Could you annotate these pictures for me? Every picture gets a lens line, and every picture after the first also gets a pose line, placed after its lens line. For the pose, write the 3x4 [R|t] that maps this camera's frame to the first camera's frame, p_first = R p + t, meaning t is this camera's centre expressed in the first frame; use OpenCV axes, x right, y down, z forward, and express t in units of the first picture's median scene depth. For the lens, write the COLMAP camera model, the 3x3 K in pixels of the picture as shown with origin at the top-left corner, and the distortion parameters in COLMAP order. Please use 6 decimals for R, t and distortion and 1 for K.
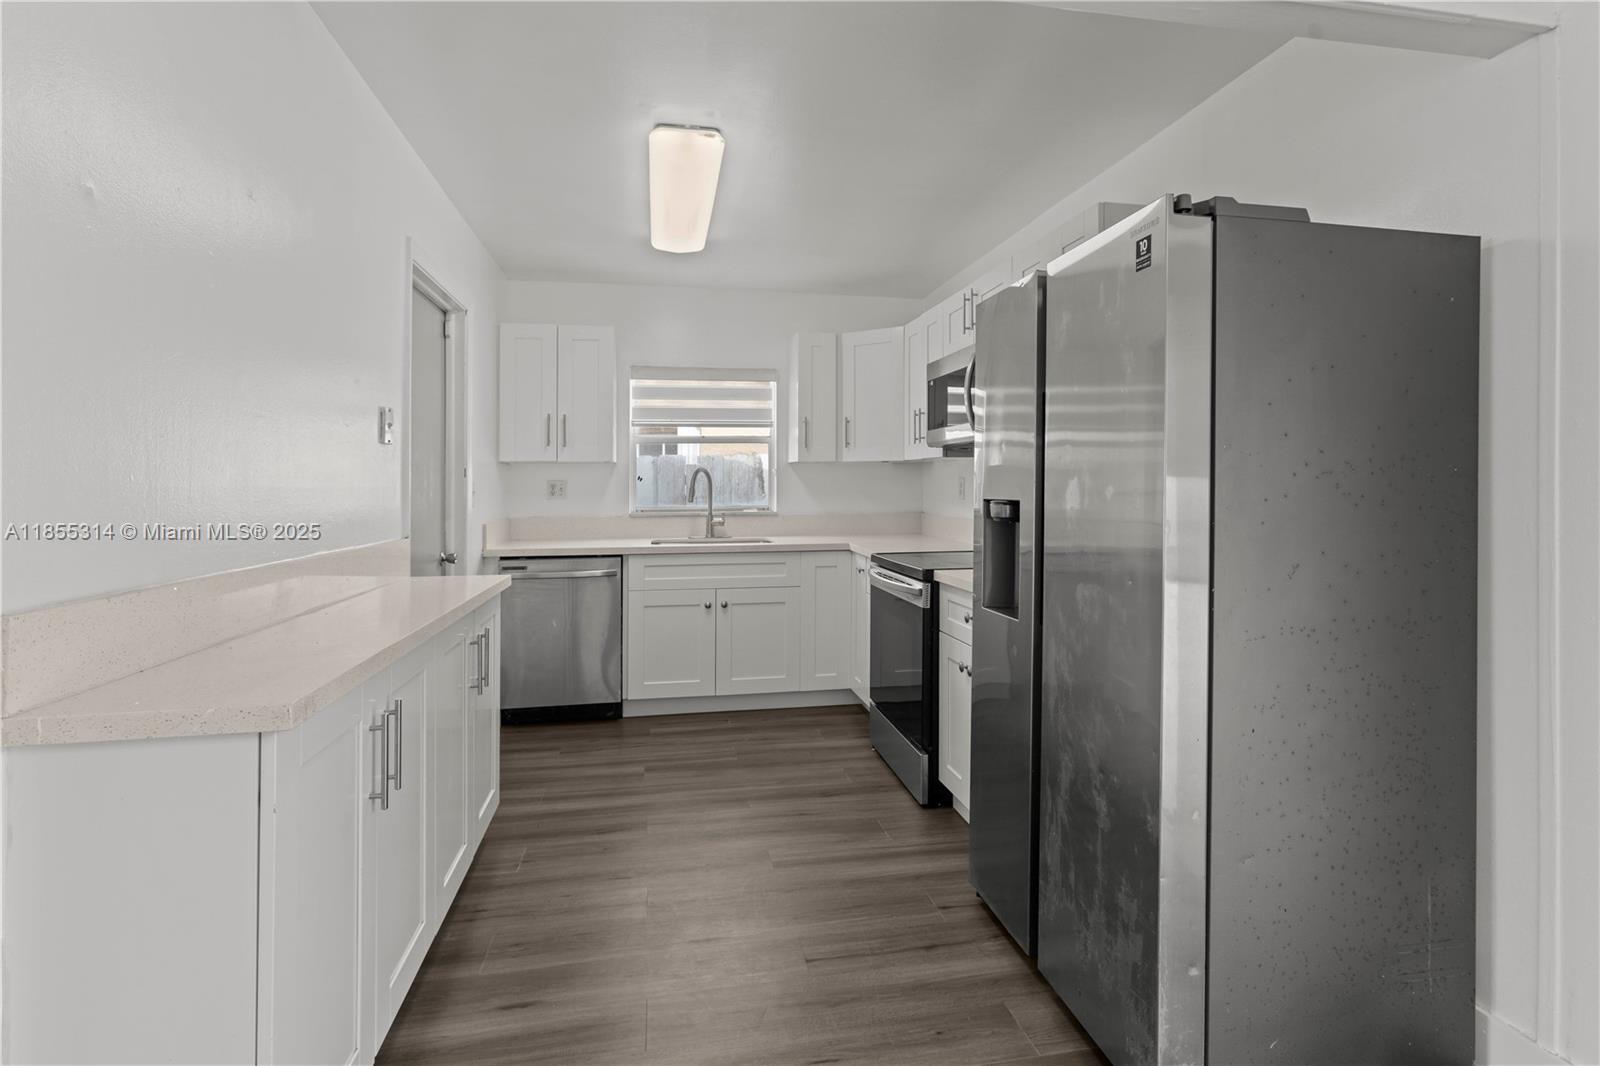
lens RADIAL K [[725.8, 0, 742.7], [0, 725.8, 473.4], [0, 0, 1]] dist [-0.009253, 0.004157]
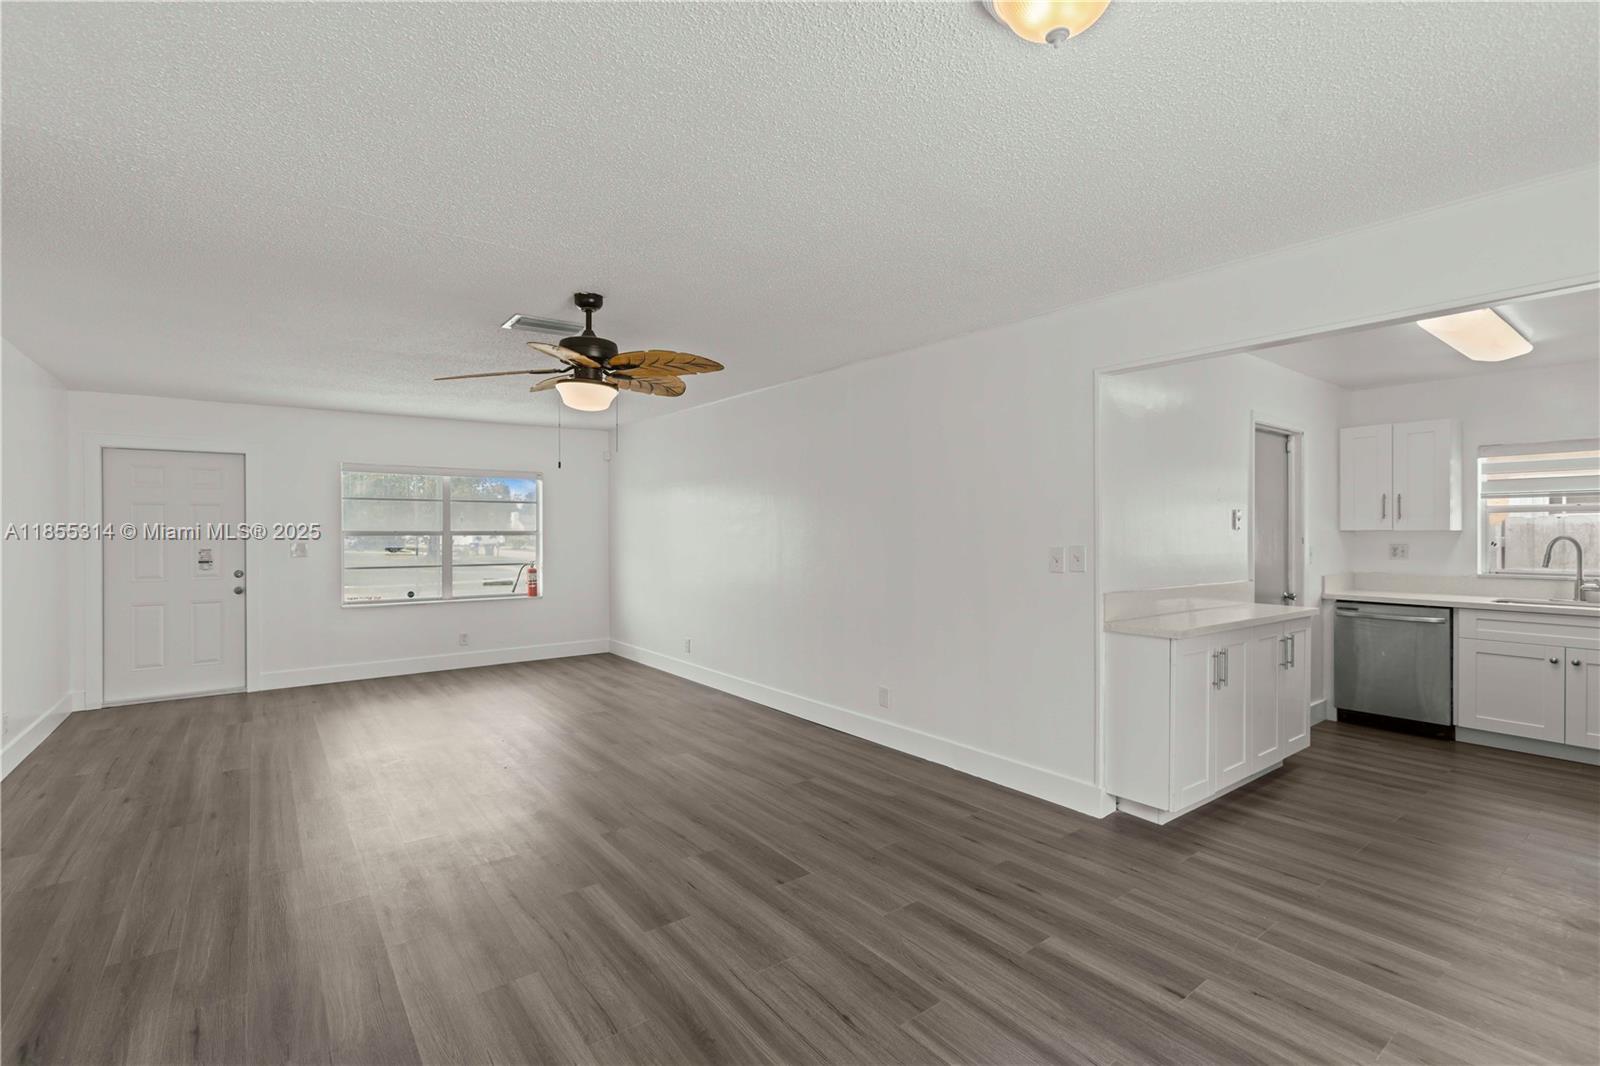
lens RADIAL K [[725.8, 0, 780.9], [0, 725.8, 537.2], [0, 0, 1]] dist [-0.009253, 0.004157]
pose [[0.459967, 0.016125, -0.887790, 0.397125], [0.013495, 0.999593, 0.025147, -0.052774], [0.887834, -0.023548, 0.459562, -0.572025]]
